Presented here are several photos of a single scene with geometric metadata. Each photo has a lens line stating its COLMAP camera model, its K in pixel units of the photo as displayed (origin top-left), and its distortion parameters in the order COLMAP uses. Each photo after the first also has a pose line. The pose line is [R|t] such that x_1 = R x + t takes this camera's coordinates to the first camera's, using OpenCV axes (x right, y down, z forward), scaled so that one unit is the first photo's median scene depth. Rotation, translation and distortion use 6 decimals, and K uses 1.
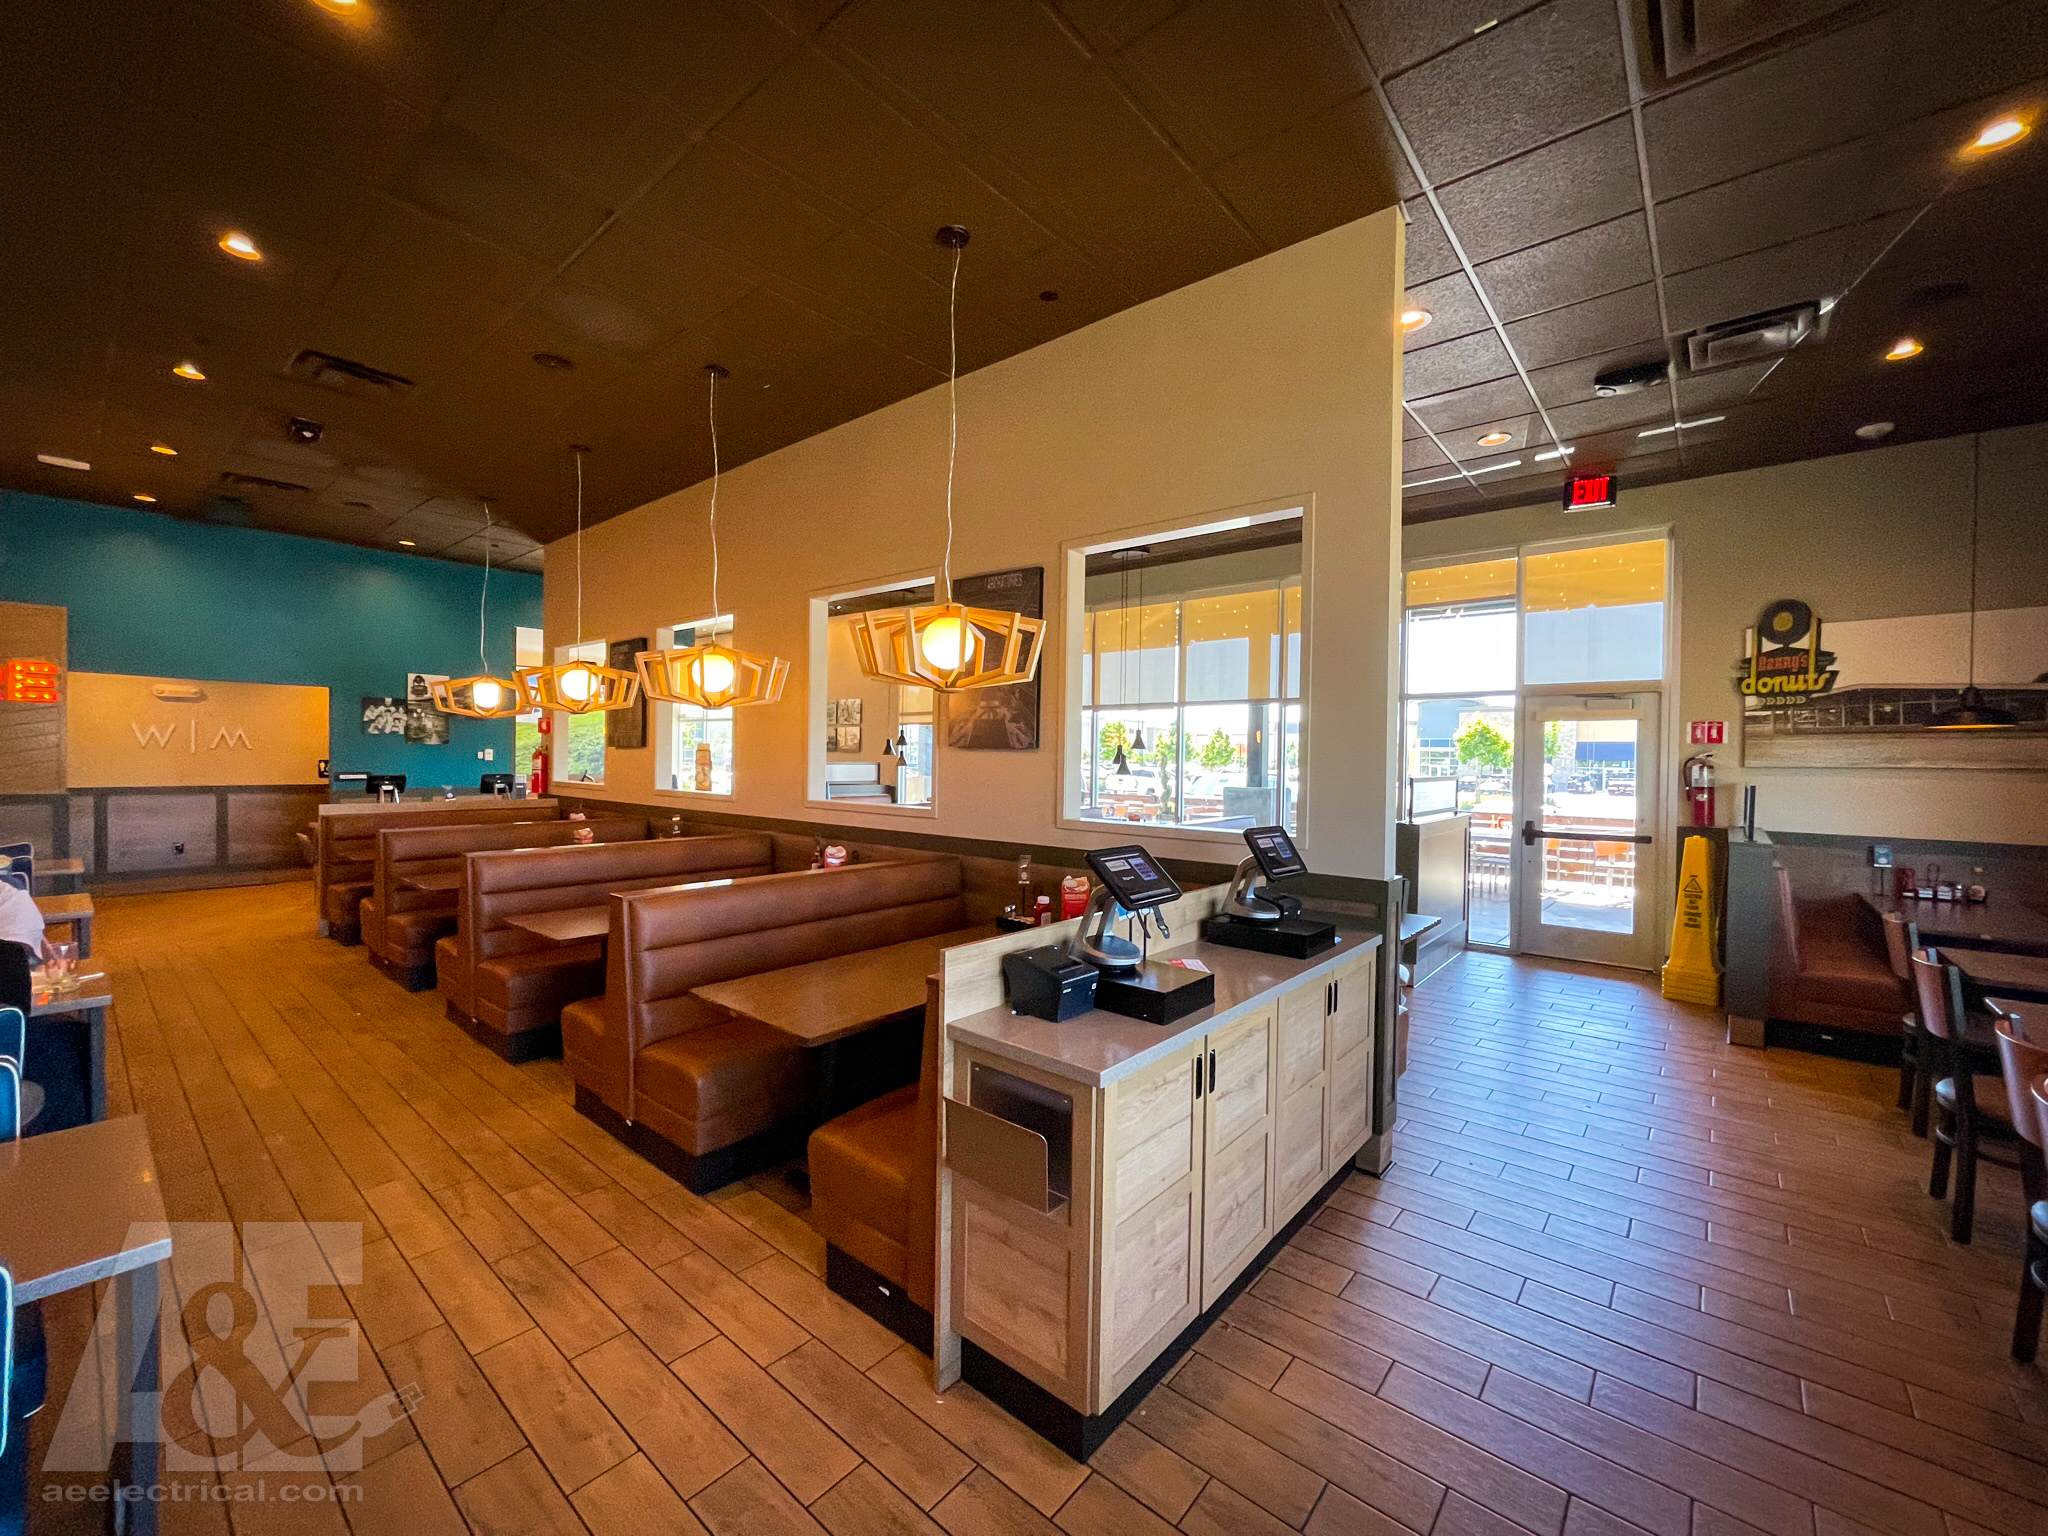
lens RADIAL K [[826.3, 0, 1022.2], [0, 826.3, 760.5], [0, 0, 1]] dist [-0.001788, -0.000069]
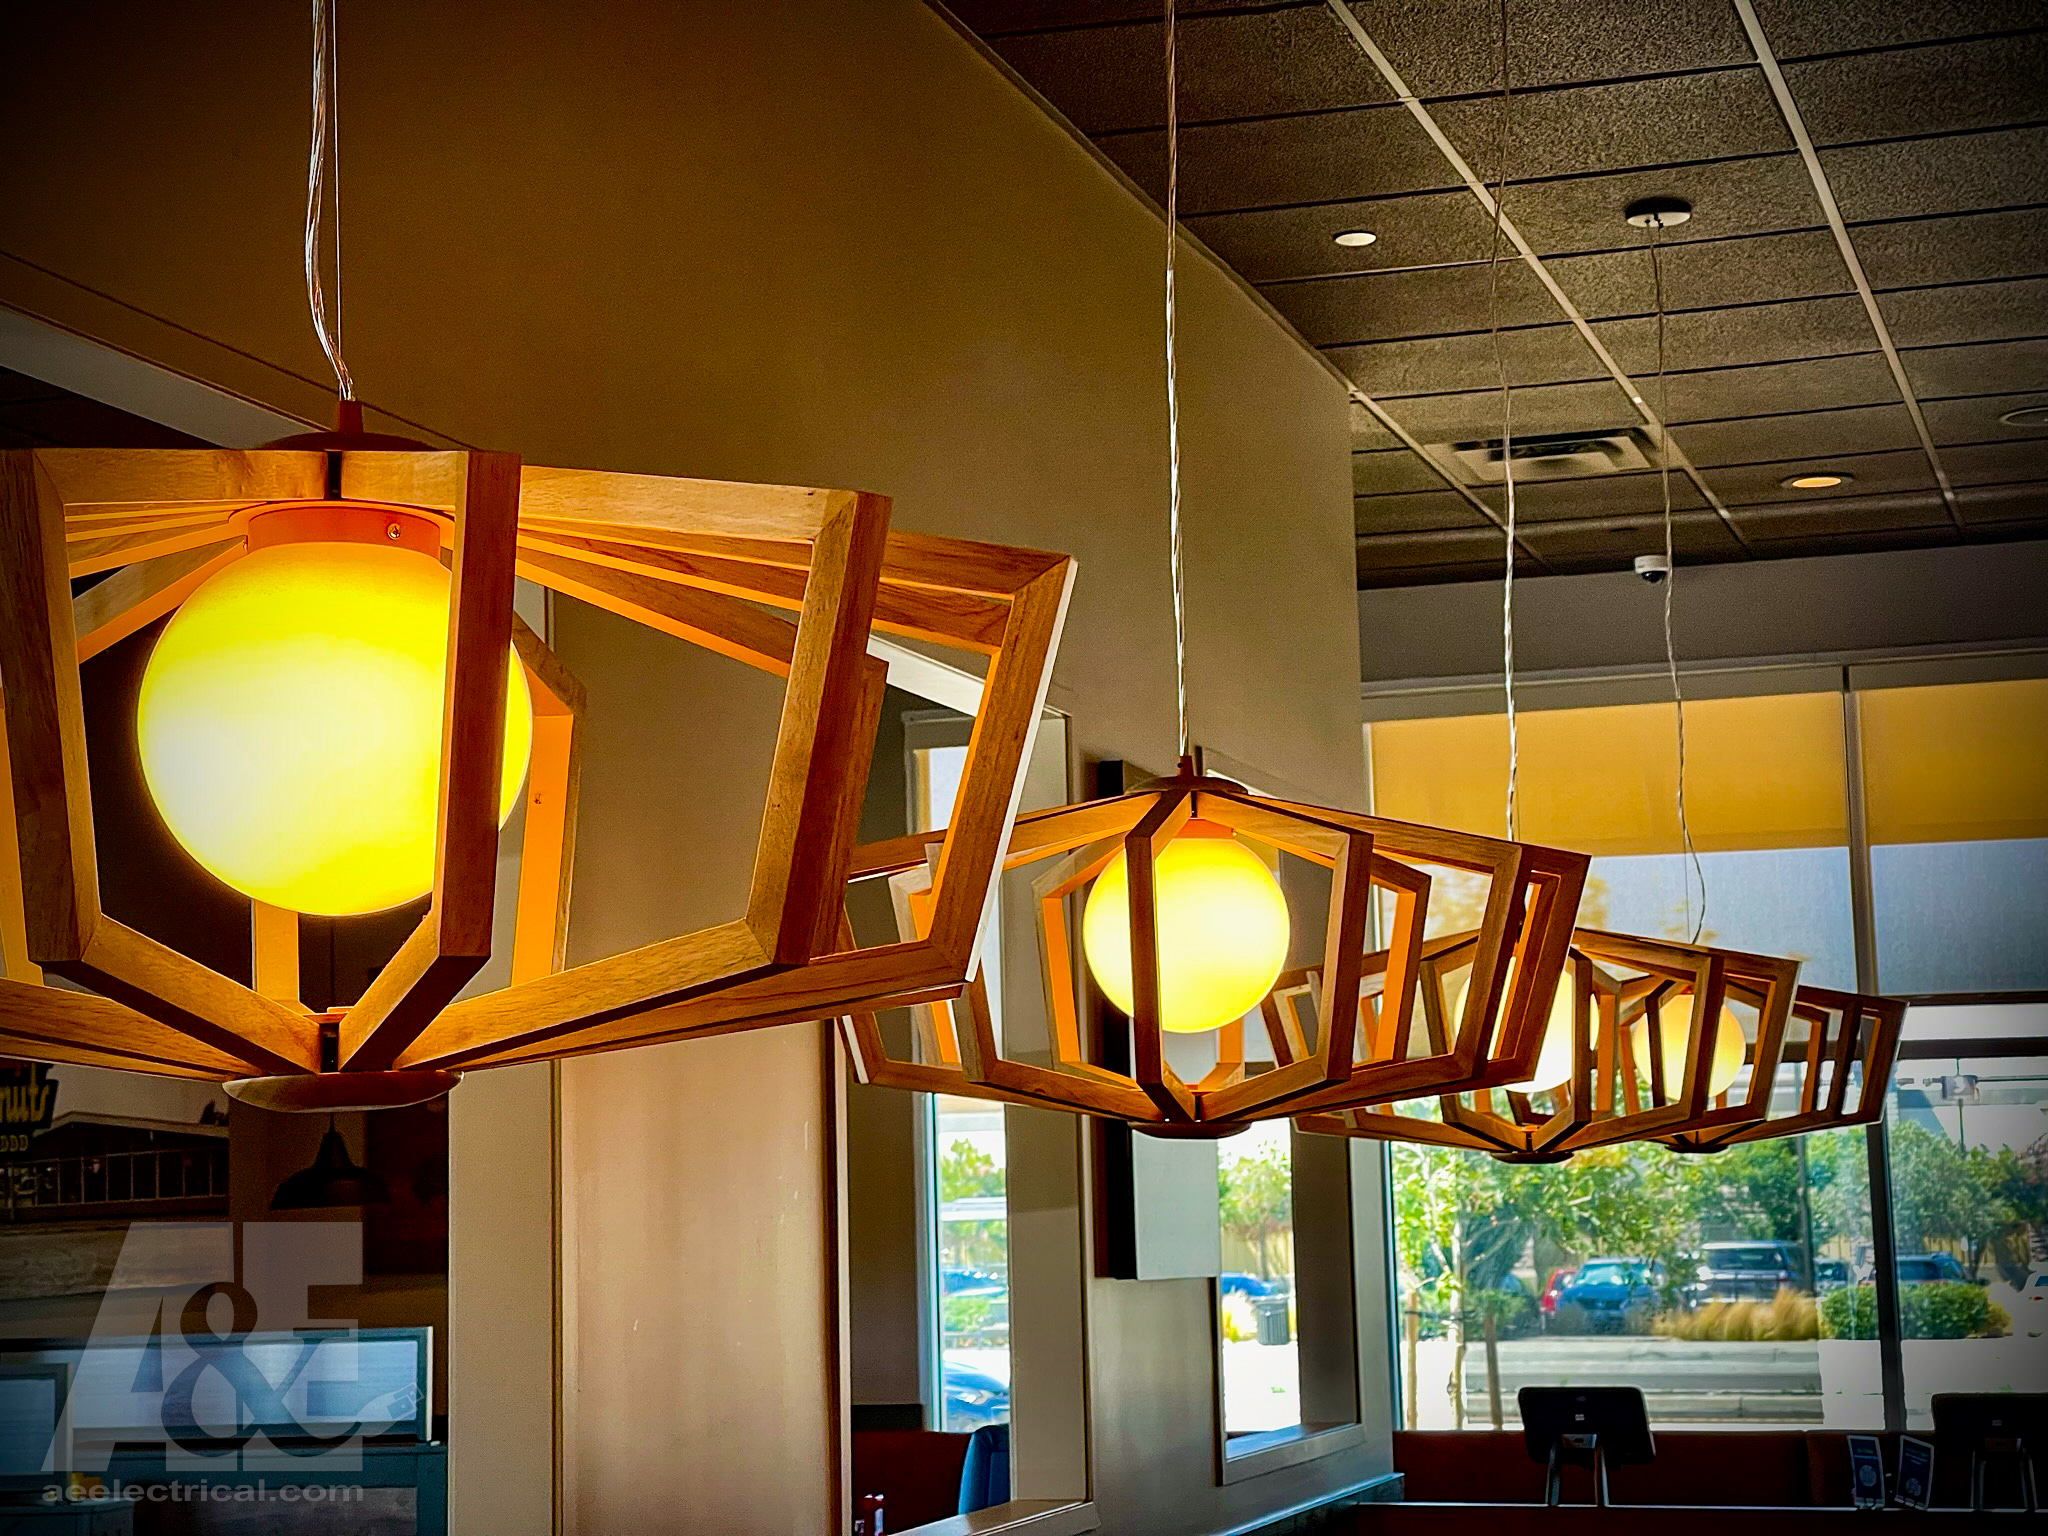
lens RADIAL K [[3873.8, 0, 1024.0], [0, 3873.8, 768.0], [0, 0, 1]] dist [0.234164, -0.087081]
pose [[-0.392838, 0.098597, 0.914307, -1.539511], [0.026718, 0.995040, -0.095823, -0.074176], [-0.919219, -0.013215, -0.393524, 1.728628]]
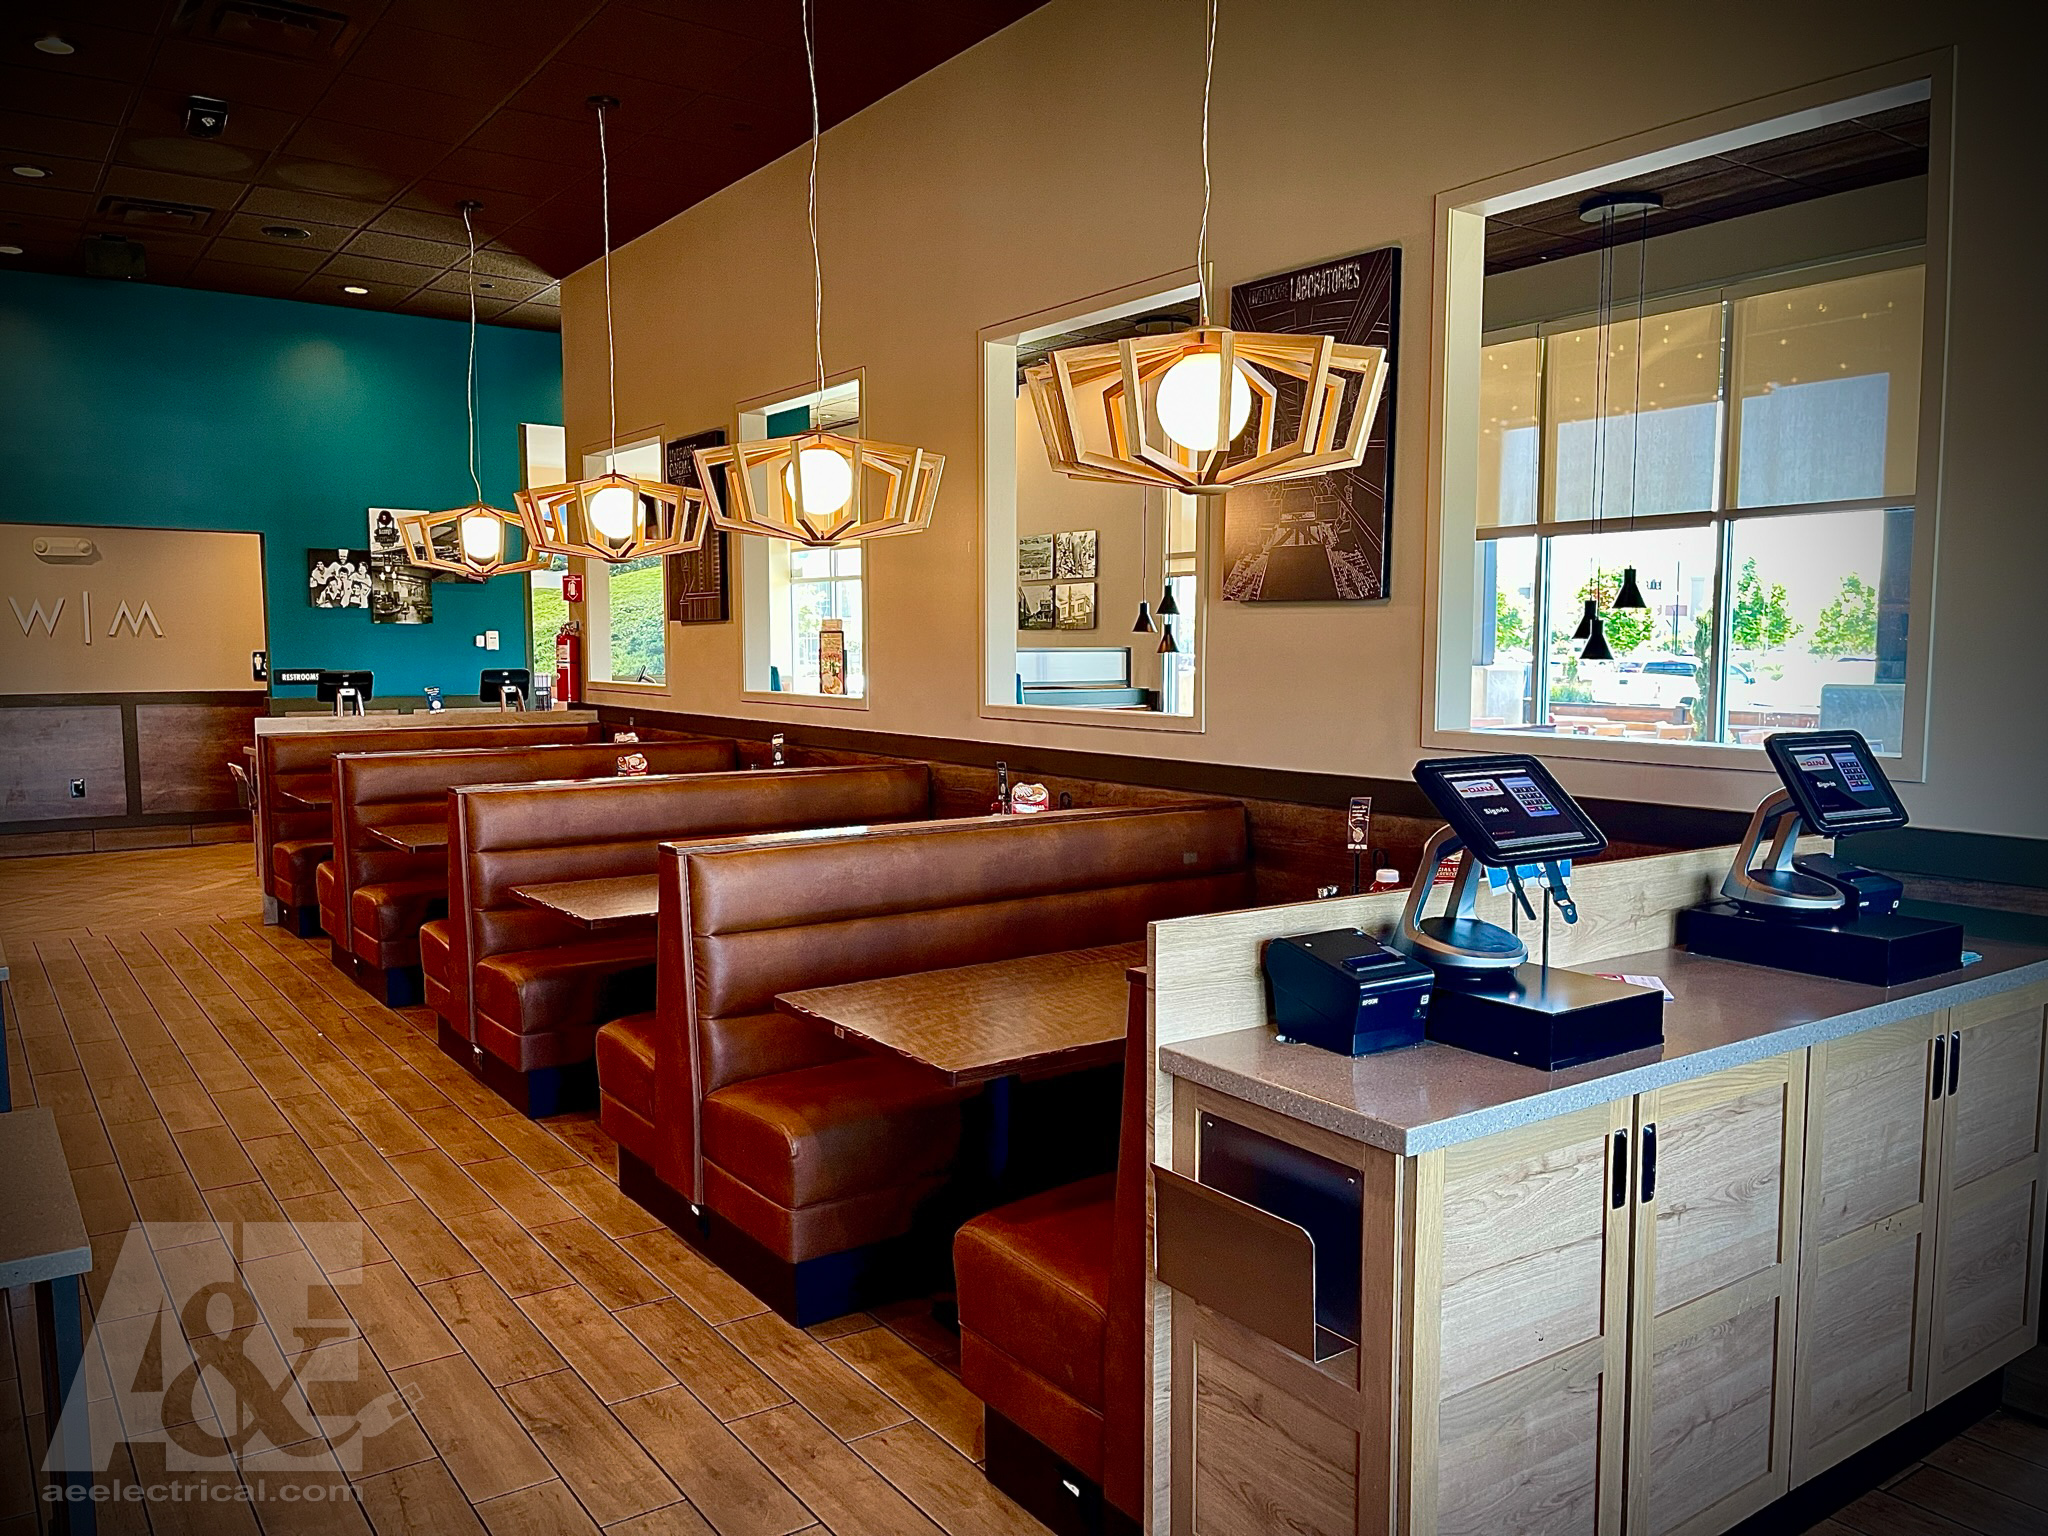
lens RADIAL K [[1544.7, 0, 1024.1], [0, 1544.7, 778.9], [0, 0, 1]] dist [0.082185, -0.135555]
pose [[0.968567, 0.008452, -0.248610, 0.040701], [0.011951, 0.996688, 0.080443, 0.017313], [0.248467, -0.080885, 0.965257, -0.035740]]
